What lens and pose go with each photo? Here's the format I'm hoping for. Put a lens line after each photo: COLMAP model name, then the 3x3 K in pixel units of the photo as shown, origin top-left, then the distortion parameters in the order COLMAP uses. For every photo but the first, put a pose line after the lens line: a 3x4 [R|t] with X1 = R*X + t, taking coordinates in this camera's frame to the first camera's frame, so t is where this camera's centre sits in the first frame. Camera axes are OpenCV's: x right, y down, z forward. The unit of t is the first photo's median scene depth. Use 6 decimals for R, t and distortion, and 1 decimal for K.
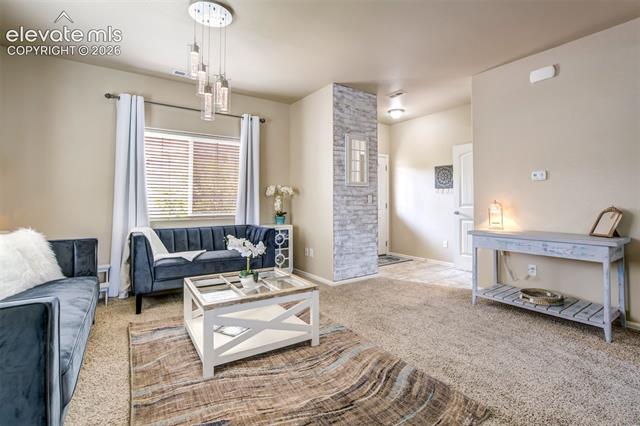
lens RADIAL K [[297.1, 0, 324.4], [0, 297.1, 196.1], [0, 0, 1]] dist [-0.025116, 0.013879]
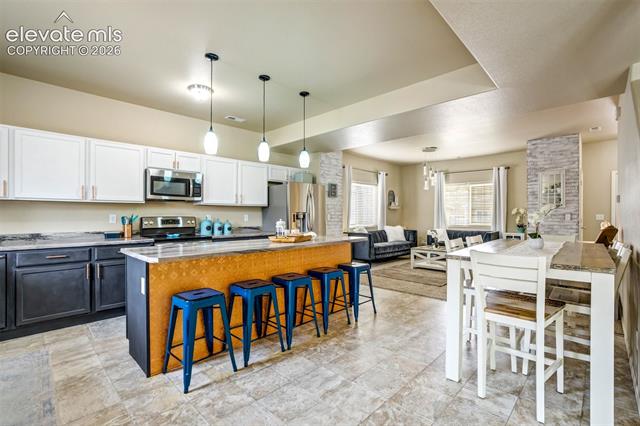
lens RADIAL K [[297.1, 0, 323.7], [0, 297.1, 215.2], [0, 0, 1]] dist [-0.025116, 0.013879]
pose [[0.193649, 0.001176, -0.981070, 1.484396], [0.017179, 0.999842, 0.004589, -0.027308], [0.980920, -0.017743, 0.193598, -0.372395]]
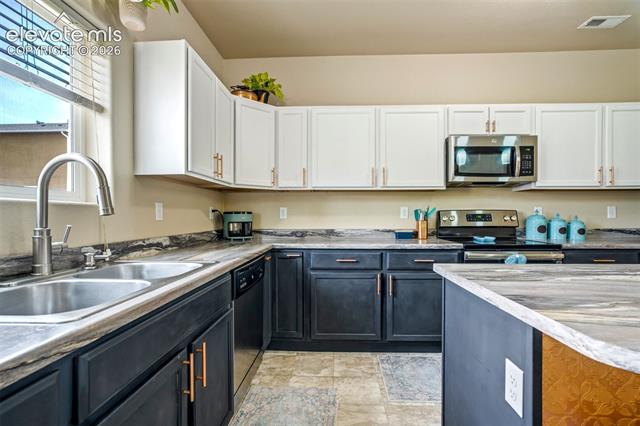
lens RADIAL K [[297.1, 0, 320.9], [0, 297.1, 217.5], [0, 0, 1]] dist [-0.025116, 0.013879]
pose [[-0.606896, 0.010606, -0.794710, 1.061701], [0.017314, 0.999850, 0.000122, -0.013461], [0.794592, -0.013686, -0.606989, -0.610166]]
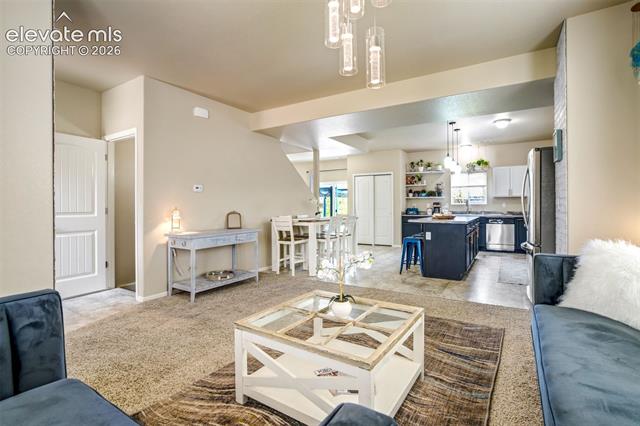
lens RADIAL K [[297.1, 0, 328.6], [0, 297.1, 203.7], [0, 0, 1]] dist [-0.025116, 0.013879]
pose [[-0.413166, 0.013025, 0.910562, -0.621891], [-0.010749, 0.999758, -0.019178, 0.015664], [-0.910592, -0.017712, -0.412926, 0.886836]]
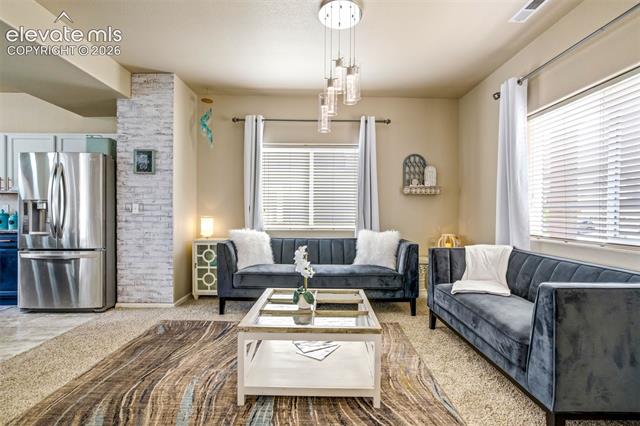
lens RADIAL K [[297.1, 0, 323.9], [0, 297.1, 214.1], [0, 0, 1]] dist [-0.025116, 0.013879]
pose [[-0.559608, 0.005365, -0.828740, 0.298619], [0.010979, 0.999939, -0.000940, 0.017626], [0.828685, -0.009625, -0.559633, 1.018610]]
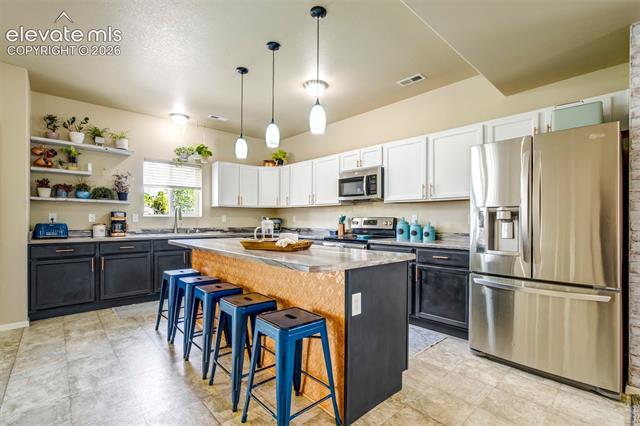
lens RADIAL K [[297.1, 0, 321.2], [0, 297.1, 220.9], [0, 0, 1]] dist [-0.025116, 0.013879]
pose [[-0.991639, -0.001363, -0.129037, 0.515638], [0.000298, 0.999917, -0.012852, 0.002821], [0.129044, -0.012783, -0.991556, 0.393823]]
